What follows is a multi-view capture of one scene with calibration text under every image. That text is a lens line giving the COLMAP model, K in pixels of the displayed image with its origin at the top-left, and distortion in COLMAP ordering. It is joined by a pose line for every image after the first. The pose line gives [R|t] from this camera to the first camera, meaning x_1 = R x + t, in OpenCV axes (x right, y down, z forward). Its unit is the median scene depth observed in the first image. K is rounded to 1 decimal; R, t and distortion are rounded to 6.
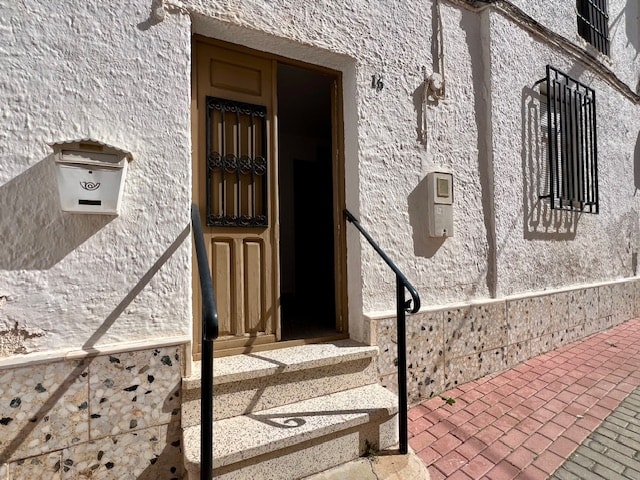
lens RADIAL K [[300.4, 0, 319.3], [0, 300.4, 237.6], [0, 0, 1]] dist [0.005273, -0.002878]
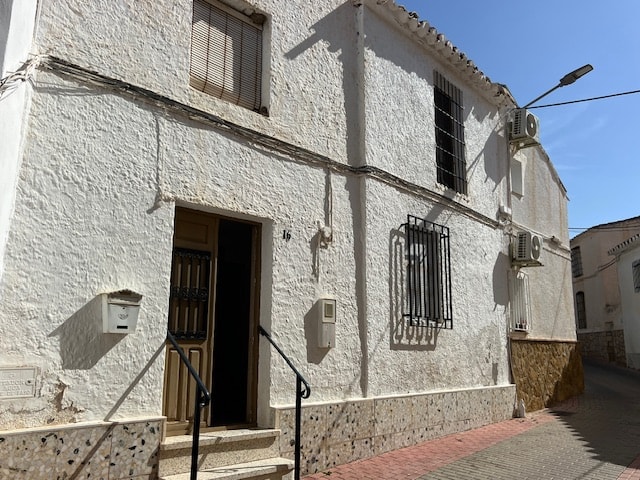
lens RADIAL K [[539.9, 0, 323.6], [0, 539.9, 238.1], [0, 0, 1]] dist [0.064873, -0.066330]
pose [[0.941365, 0.085548, 0.326365, -0.477019], [-0.029813, 0.984628, -0.172100, -0.074591], [-0.336071, 0.152279, 0.929445, -1.432010]]
